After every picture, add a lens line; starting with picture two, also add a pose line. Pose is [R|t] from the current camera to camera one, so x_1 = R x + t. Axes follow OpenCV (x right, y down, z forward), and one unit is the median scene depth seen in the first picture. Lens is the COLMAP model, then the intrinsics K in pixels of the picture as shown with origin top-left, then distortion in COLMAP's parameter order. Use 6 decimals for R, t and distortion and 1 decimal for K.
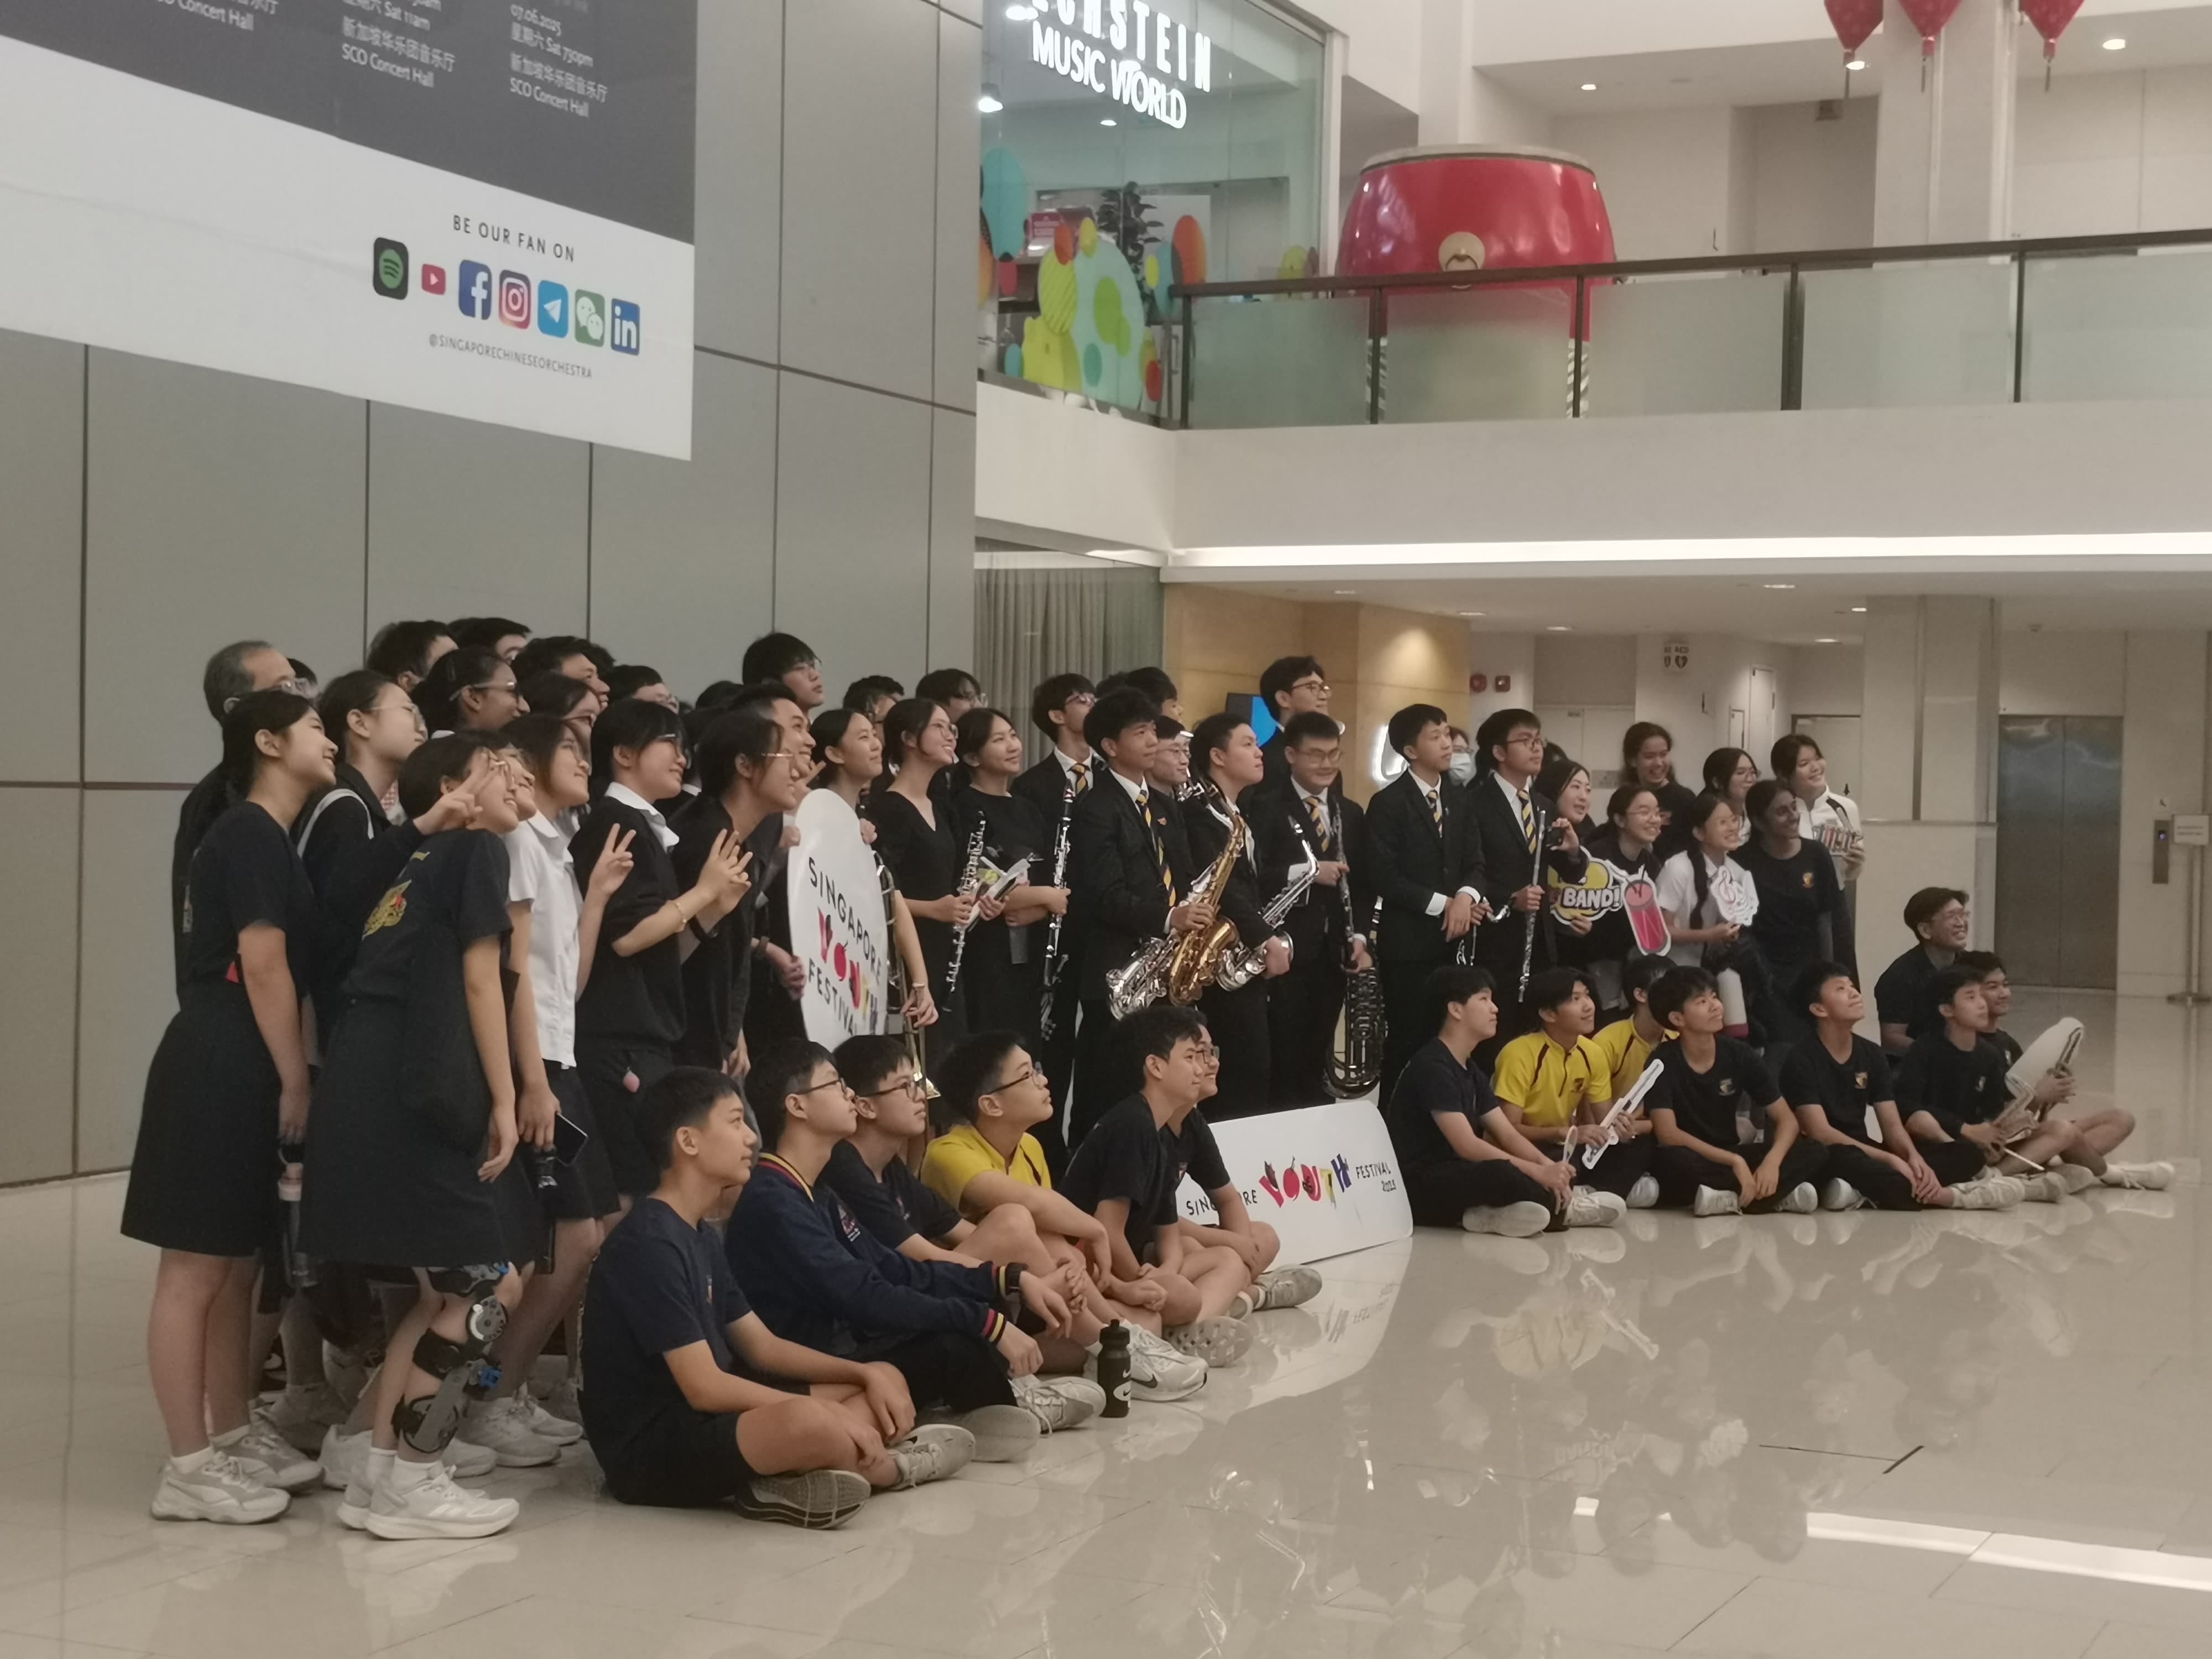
lens RADIAL K [[3368.1, 0, 1106.0], [0, 3368.1, 829.5], [0, 0, 1]] dist [0.099488, -0.024643]
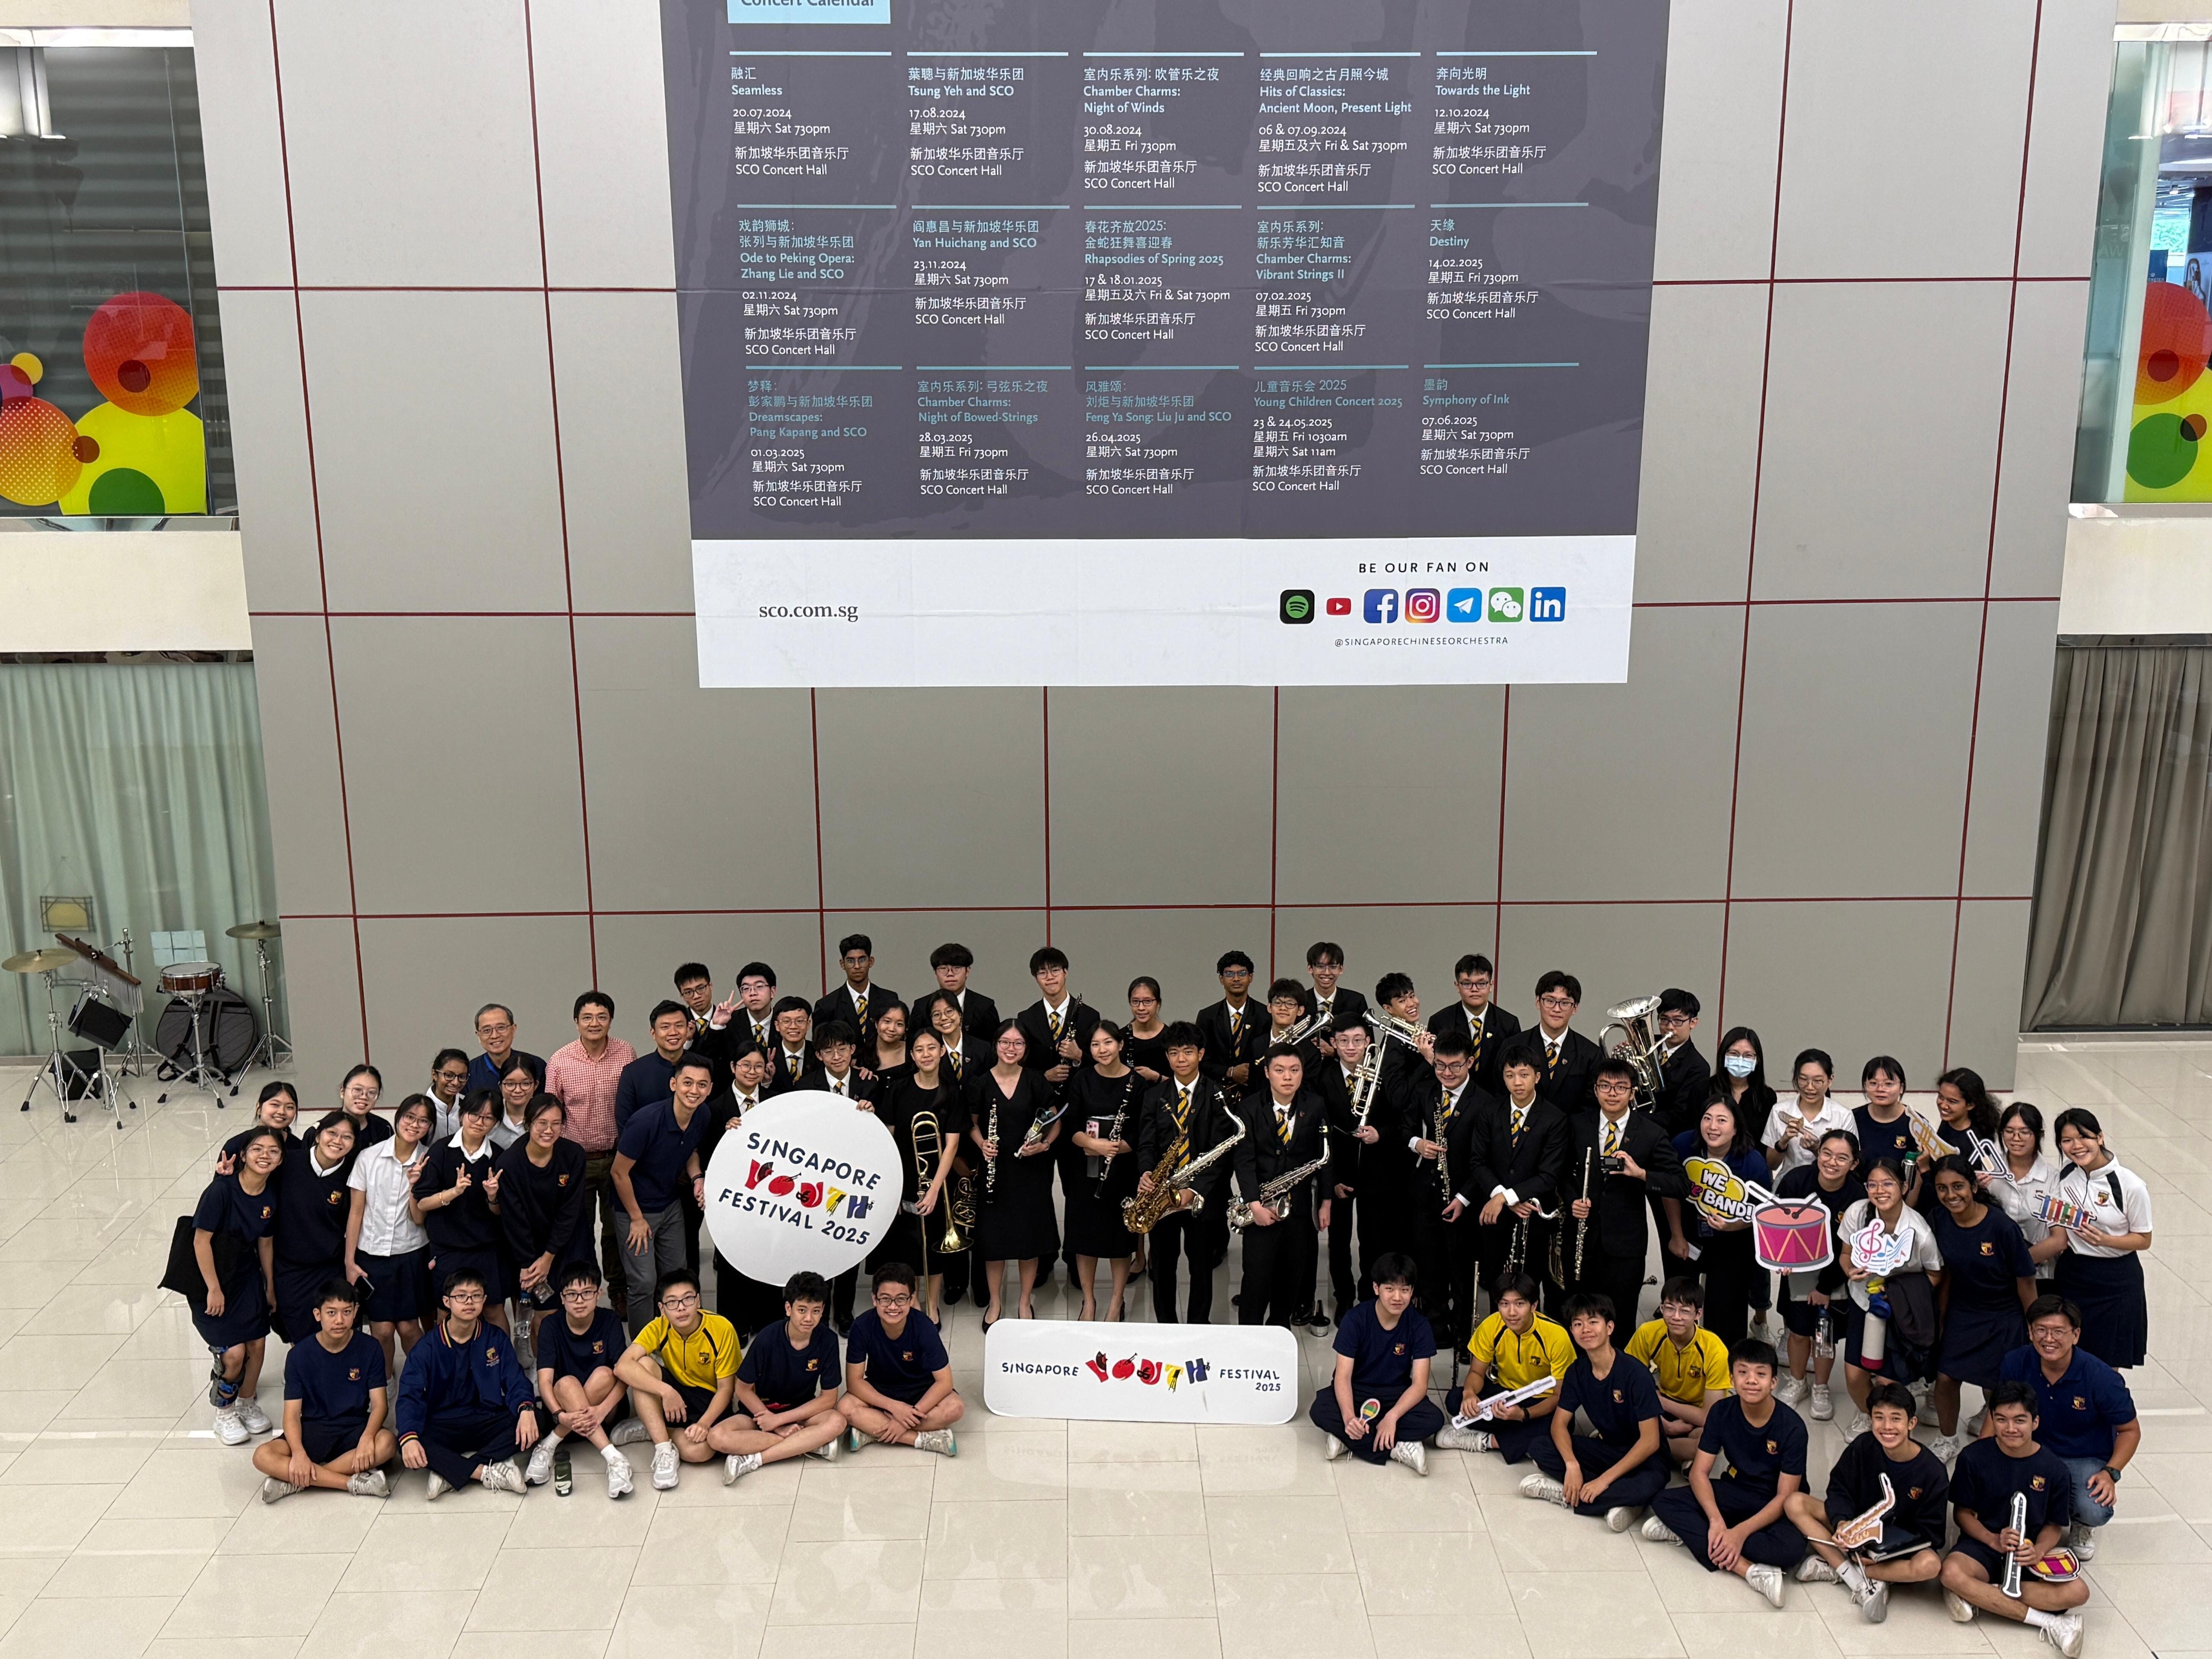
lens RADIAL K [[2134.4, 0, 1106.0], [0, 2134.4, 829.5], [0, 0, 1]] dist [0.237078, -0.460744]
pose [[0.446514, 0.178853, -0.876719, 0.661817], [0.003520, 0.979461, 0.201605, -0.257742], [0.894770, -0.093106, 0.436714, 0.418330]]
